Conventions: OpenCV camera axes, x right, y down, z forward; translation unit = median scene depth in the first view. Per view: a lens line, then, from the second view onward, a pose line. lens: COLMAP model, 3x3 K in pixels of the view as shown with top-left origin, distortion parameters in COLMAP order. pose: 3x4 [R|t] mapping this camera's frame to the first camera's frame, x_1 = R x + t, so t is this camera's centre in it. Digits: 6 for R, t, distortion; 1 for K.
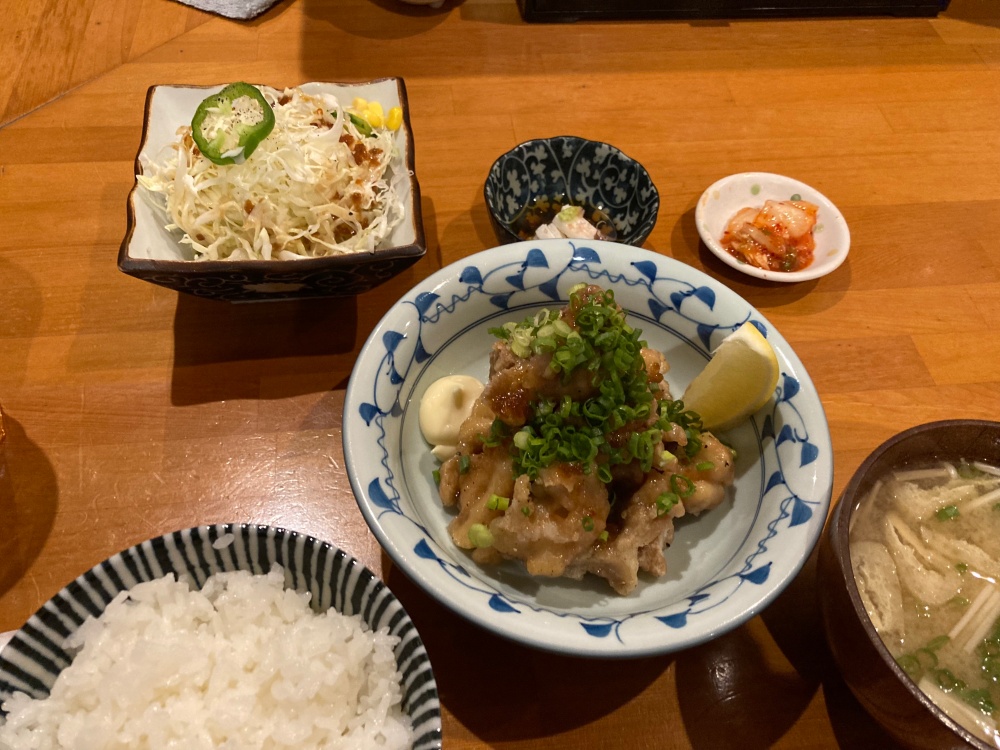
lens RADIAL K [[776.5, 0, 498.4], [0, 776.5, 360.1], [0, 0, 1]] dist [0.049971, -0.102023]
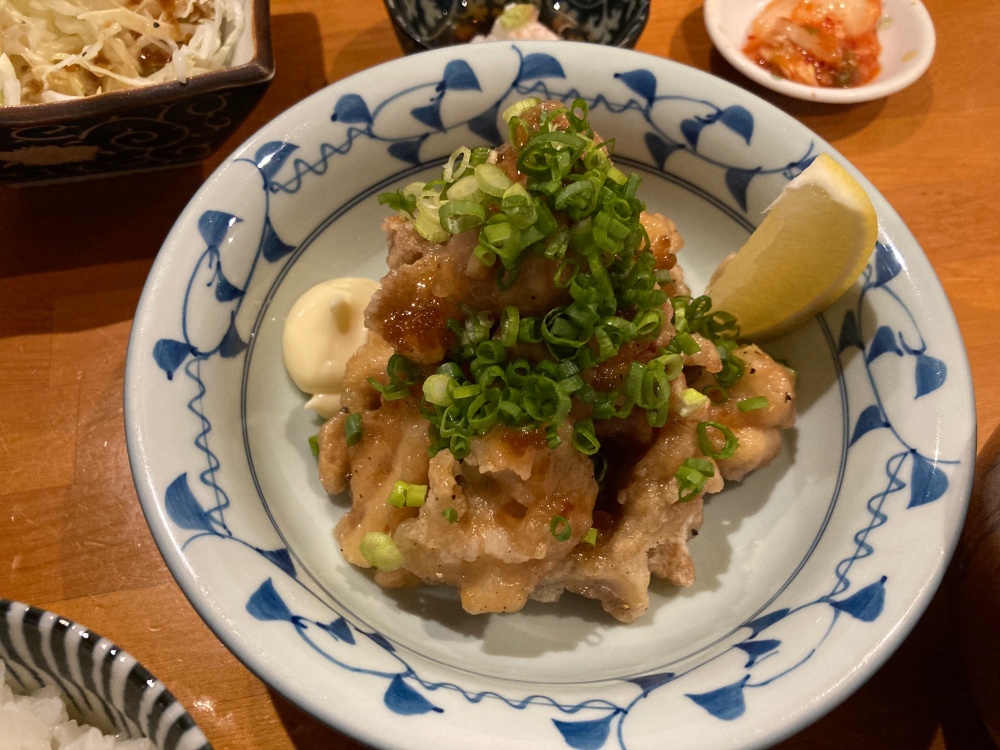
lens RADIAL K [[776.5, 0, 498.4], [0, 776.5, 360.1], [0, 0, 1]] dist [0.049971, -0.102023]
pose [[0.997660, -0.066720, 0.014941, 0.060536], [0.063910, 0.987662, 0.142964, 0.003722], [-0.024295, -0.141675, 0.989615, 0.398387]]
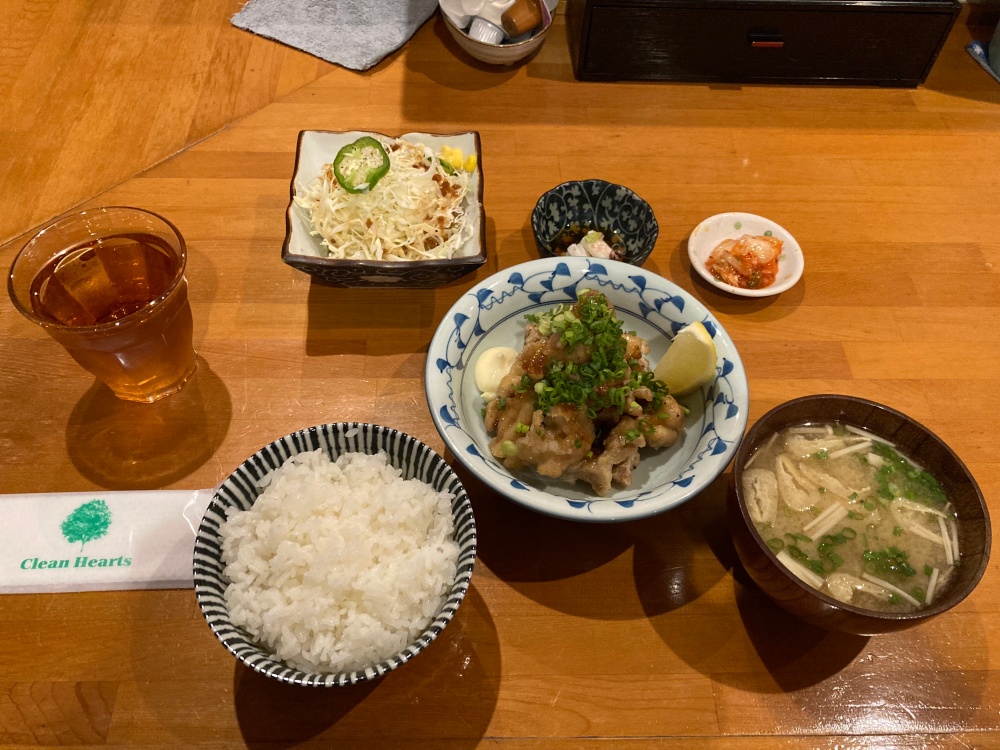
lens RADIAL K [[776.5, 0, 498.4], [0, 776.5, 360.1], [0, 0, 1]] dist [0.049971, -0.102023]
pose [[0.995235, 0.066641, -0.071184, 0.048751], [-0.066459, 0.997777, 0.004919, 0.041379], [0.071354, -0.000165, 0.997451, -0.488422]]
